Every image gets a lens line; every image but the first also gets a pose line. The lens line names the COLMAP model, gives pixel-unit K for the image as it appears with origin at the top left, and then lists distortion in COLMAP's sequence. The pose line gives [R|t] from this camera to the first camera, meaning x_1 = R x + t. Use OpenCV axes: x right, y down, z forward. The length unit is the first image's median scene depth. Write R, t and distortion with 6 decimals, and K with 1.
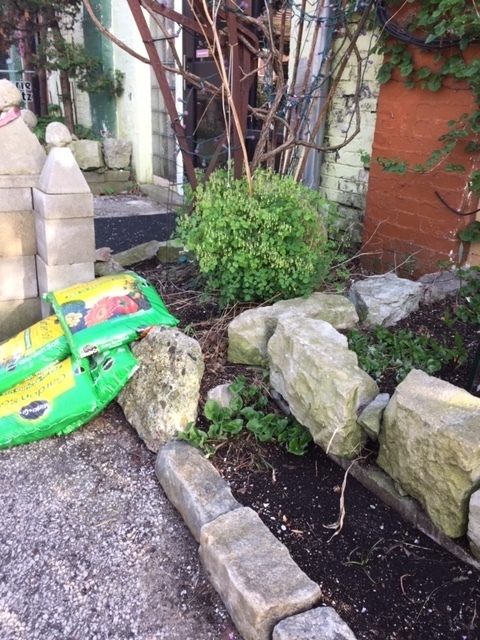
lens RADIAL K [[539.8, 0, 240.0], [0, 539.8, 320.0], [0, 0, 1]] dist [0.063462, -0.075755]
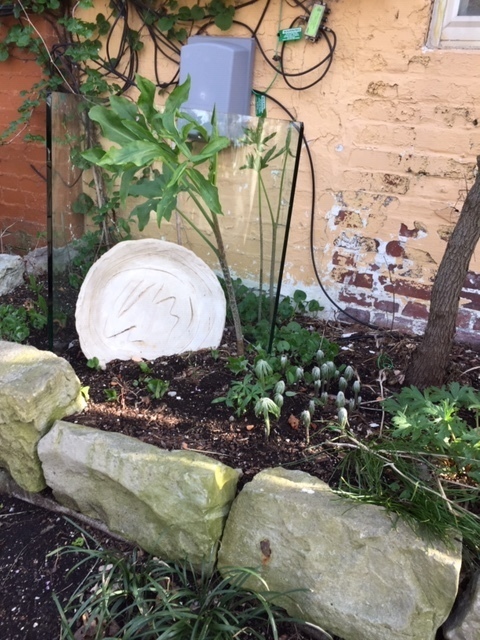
lens RADIAL K [[539.8, 0, 240.0], [0, 539.8, 320.0], [0, 0, 1]] dist [0.063462, -0.075755]
pose [[0.847365, -0.173626, 0.501824, 0.244072], [0.168951, 0.984078, 0.055197, 0.089932], [-0.503417, 0.038012, 0.863207, -0.060420]]
